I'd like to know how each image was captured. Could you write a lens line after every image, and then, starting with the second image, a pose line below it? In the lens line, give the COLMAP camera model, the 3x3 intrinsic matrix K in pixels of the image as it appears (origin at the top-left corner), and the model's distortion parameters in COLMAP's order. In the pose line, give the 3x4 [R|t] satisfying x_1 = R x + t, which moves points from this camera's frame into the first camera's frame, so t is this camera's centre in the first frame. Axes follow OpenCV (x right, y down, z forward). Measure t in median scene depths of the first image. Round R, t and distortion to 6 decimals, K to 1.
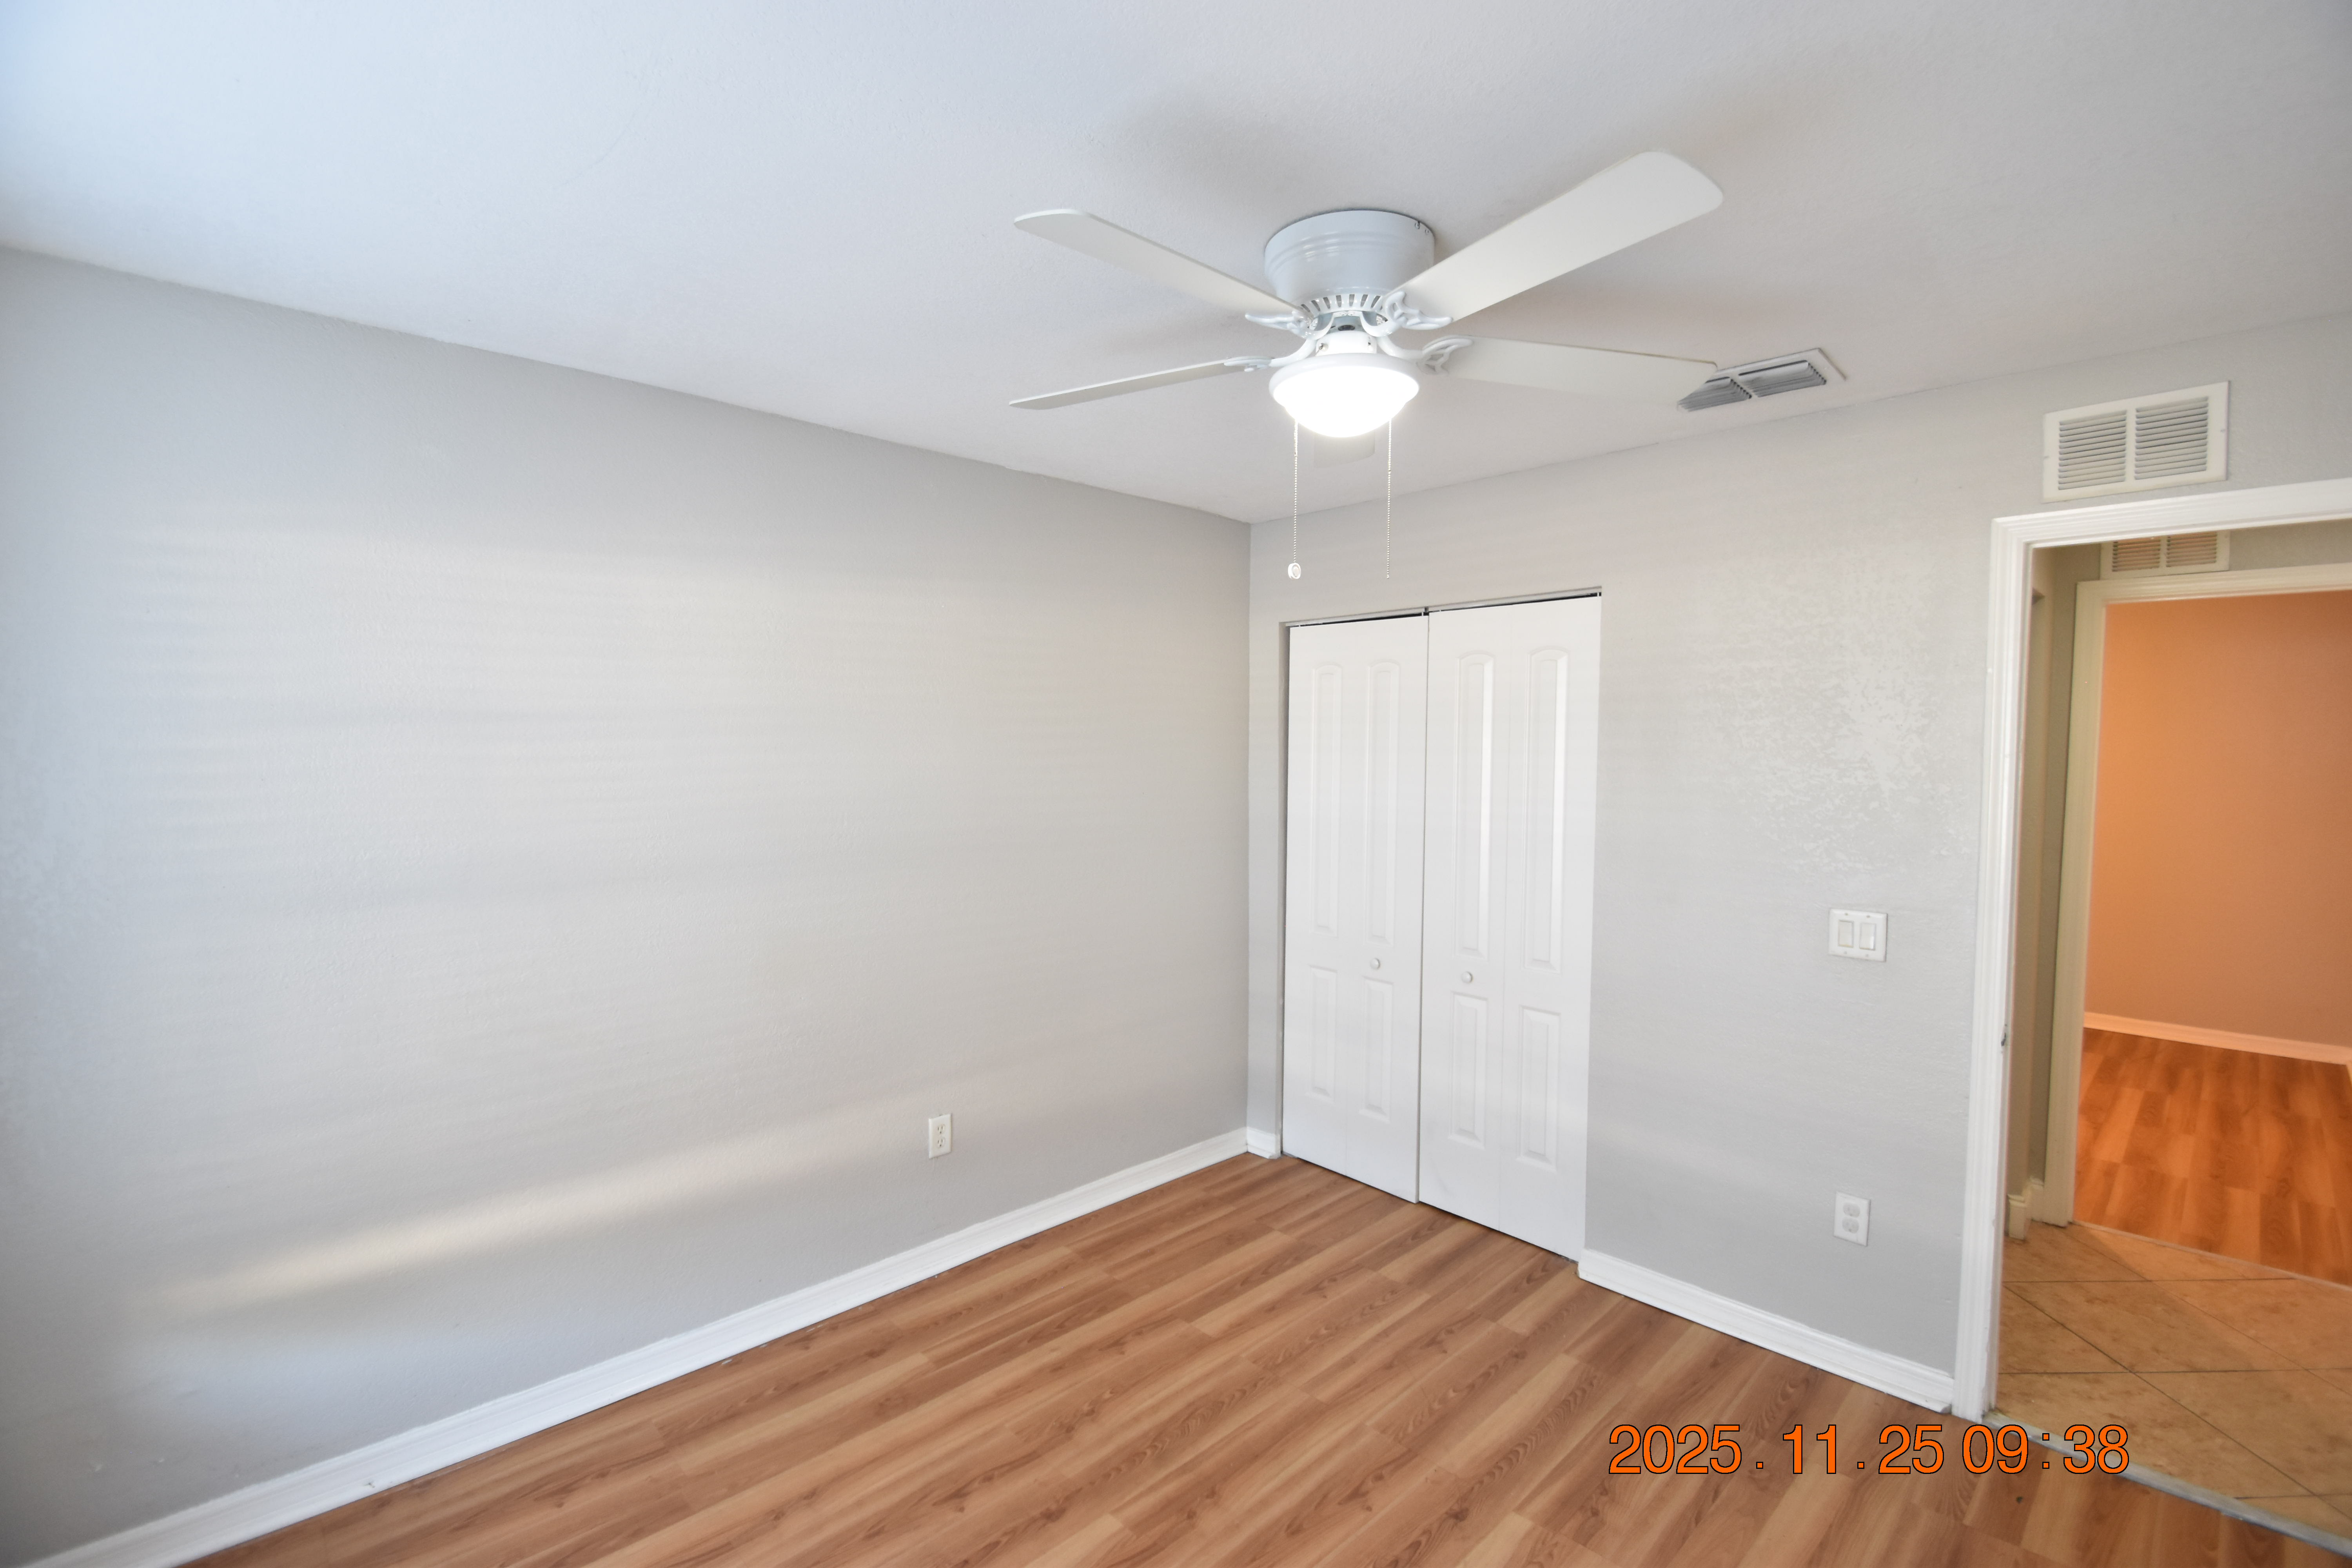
lens RADIAL K [[1031.9, 0, 1171.8], [0, 1031.9, 796.9], [0, 0, 1]] dist [0.015089, -0.017532]
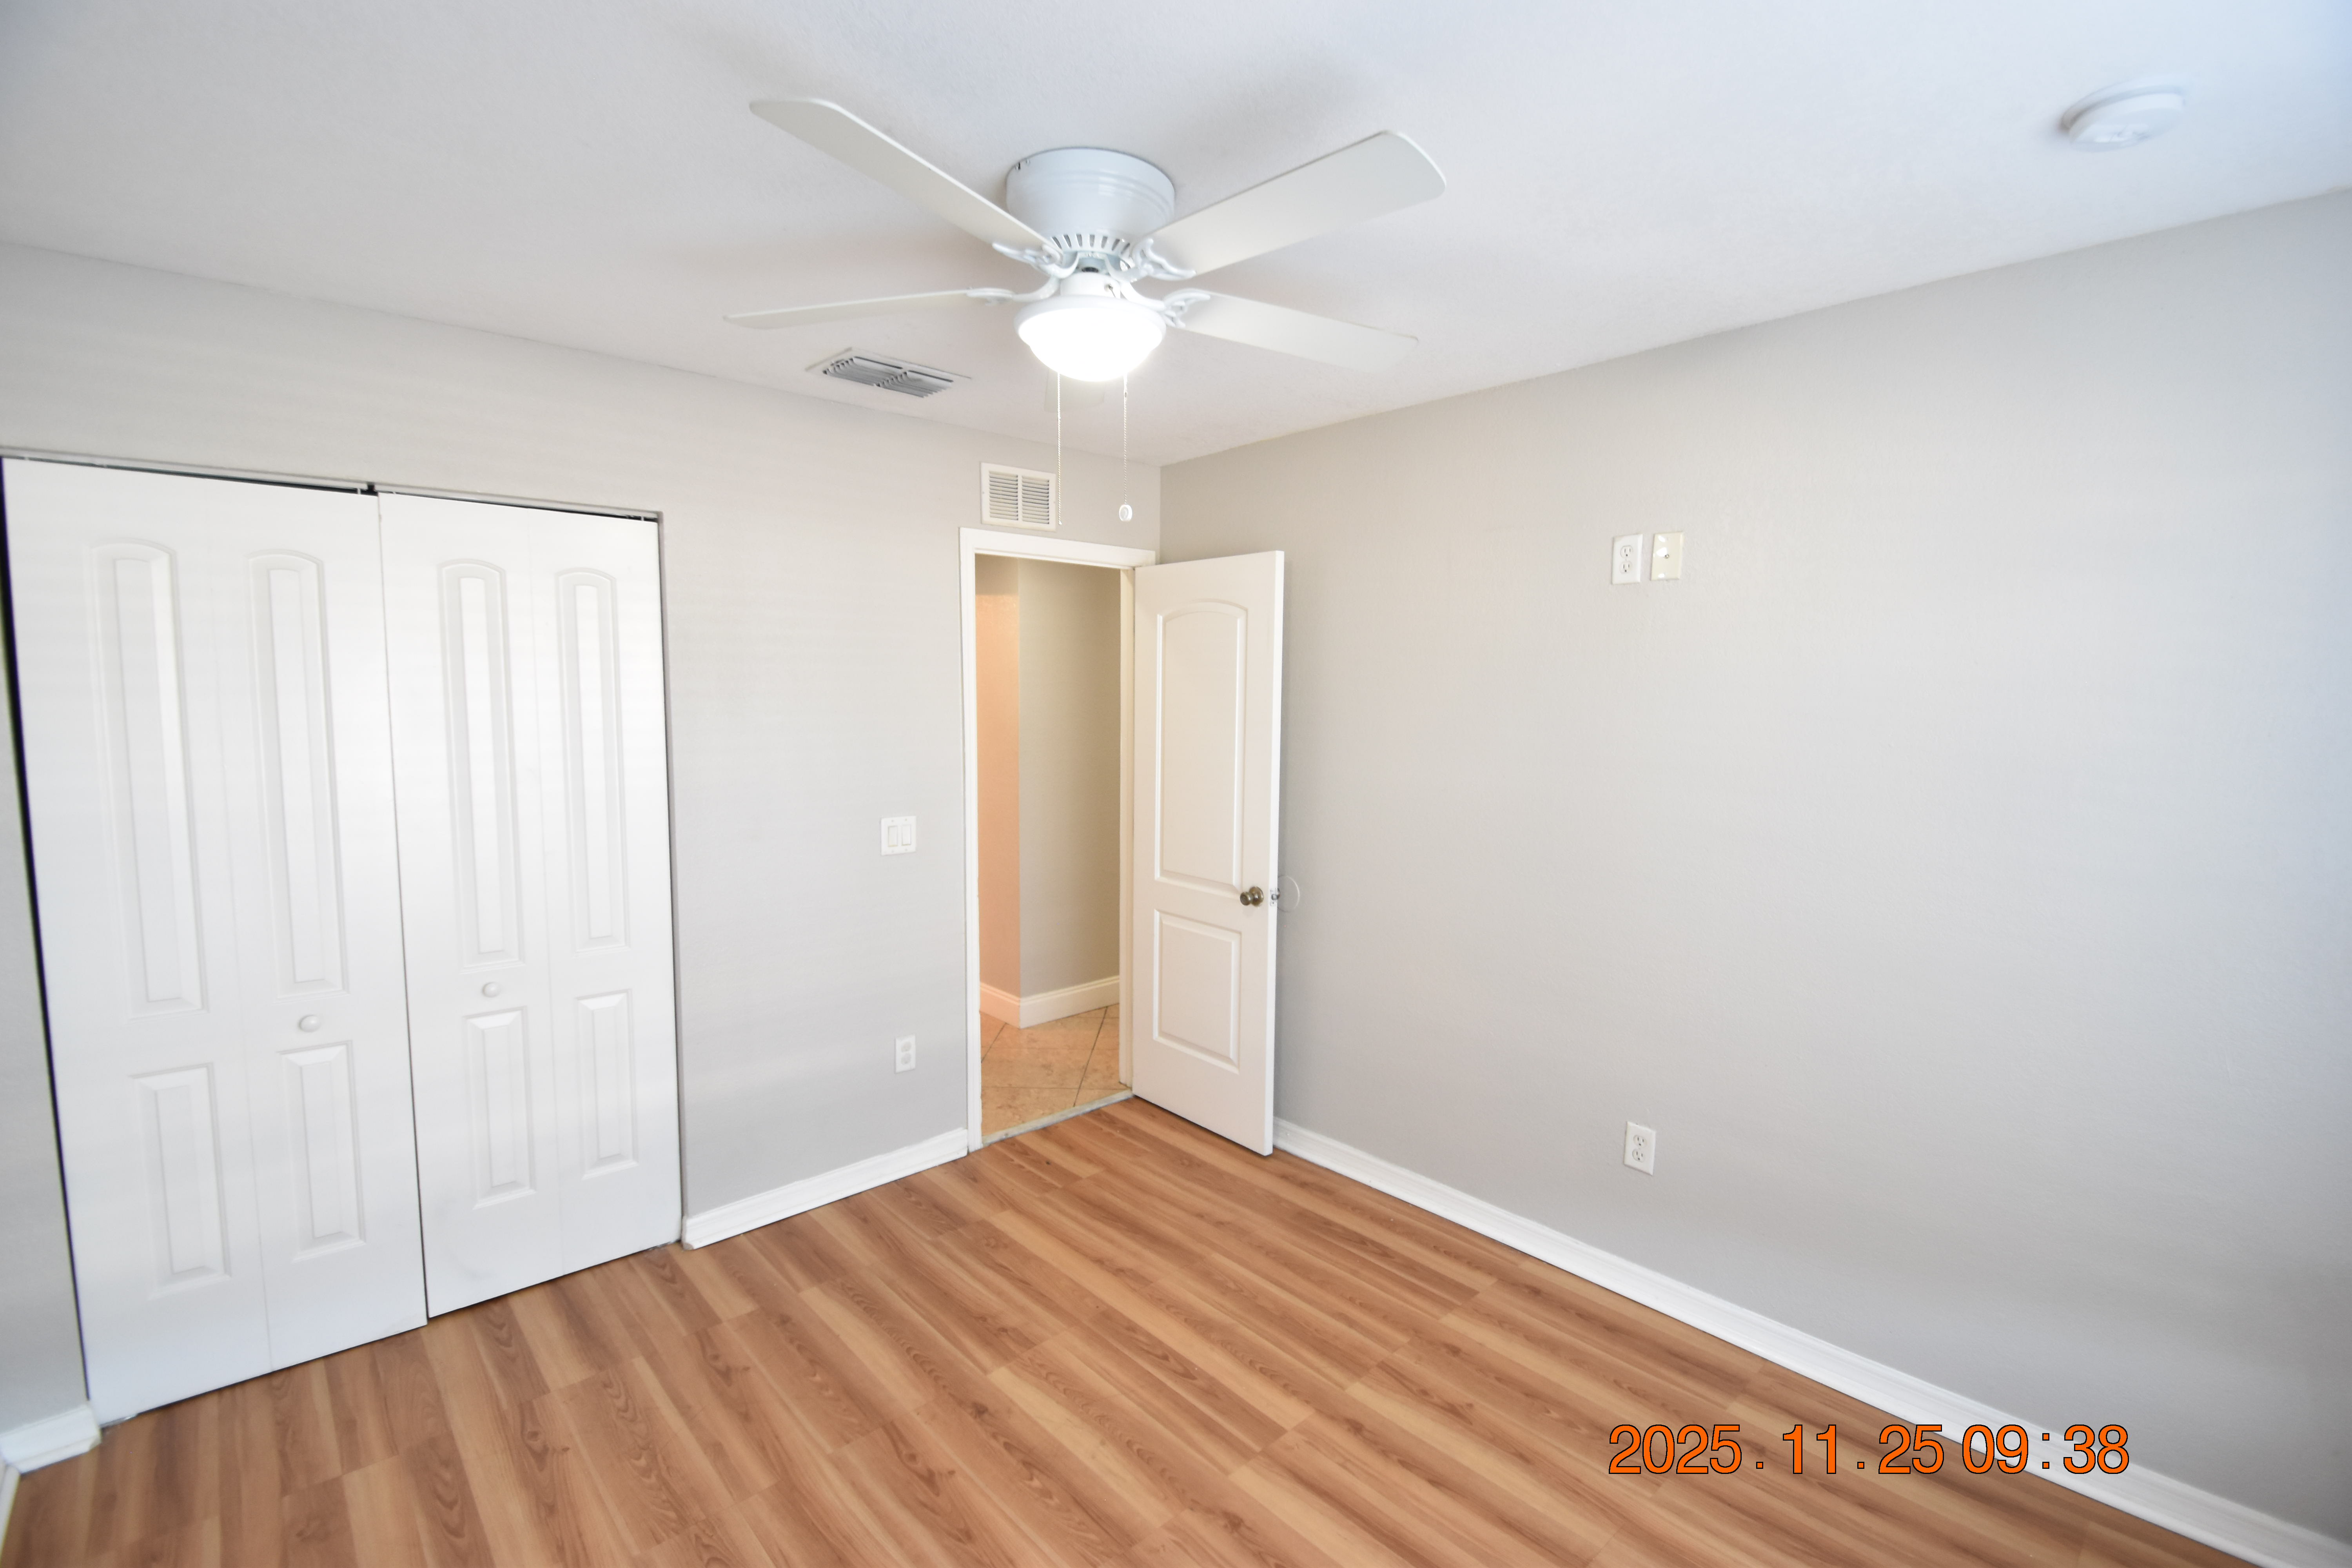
lens RADIAL K [[1031.9, 0, 1171.8], [0, 1031.9, 796.9], [0, 0, 1]] dist [0.015089, -0.017532]
pose [[0.029785, -0.102865, 0.994249, -0.587548], [0.049984, 0.993599, 0.101300, -0.026232], [-0.998306, 0.046679, 0.034736, 0.607747]]
